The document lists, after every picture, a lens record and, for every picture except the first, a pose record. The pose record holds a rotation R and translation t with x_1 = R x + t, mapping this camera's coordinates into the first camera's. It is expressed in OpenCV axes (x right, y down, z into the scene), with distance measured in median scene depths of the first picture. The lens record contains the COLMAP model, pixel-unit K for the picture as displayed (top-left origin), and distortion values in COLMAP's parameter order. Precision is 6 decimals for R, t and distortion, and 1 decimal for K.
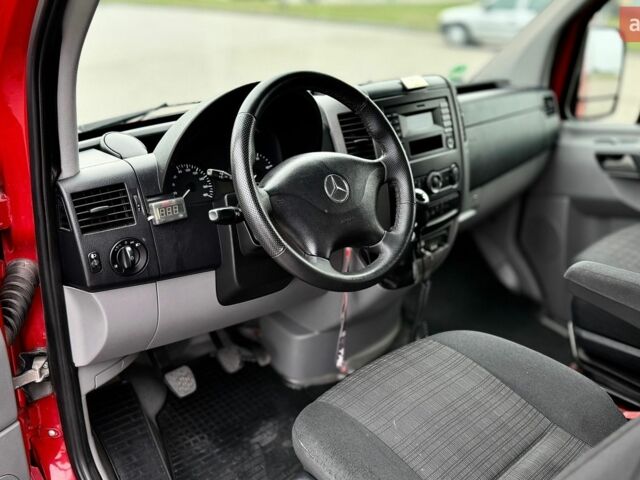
lens RADIAL K [[583.7, 0, 320.0], [0, 583.7, 240.0], [0, 0, 1]] dist [0.168246, -0.374895]
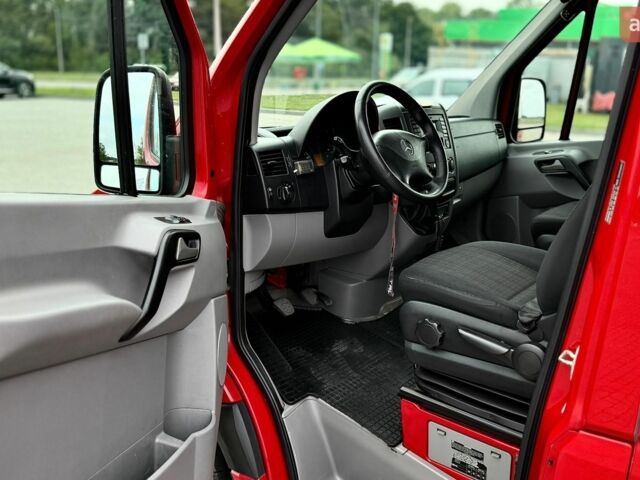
lens RADIAL K [[587.8, 0, 320.0], [0, 587.8, 240.0], [0, 0, 1]] dist [0.100656, -0.179654]
pose [[0.991904, -0.045650, 0.118499, -0.305908], [0.061877, 0.988624, -0.137091, 0.276924], [-0.110892, 0.143313, 0.983445, -0.432104]]
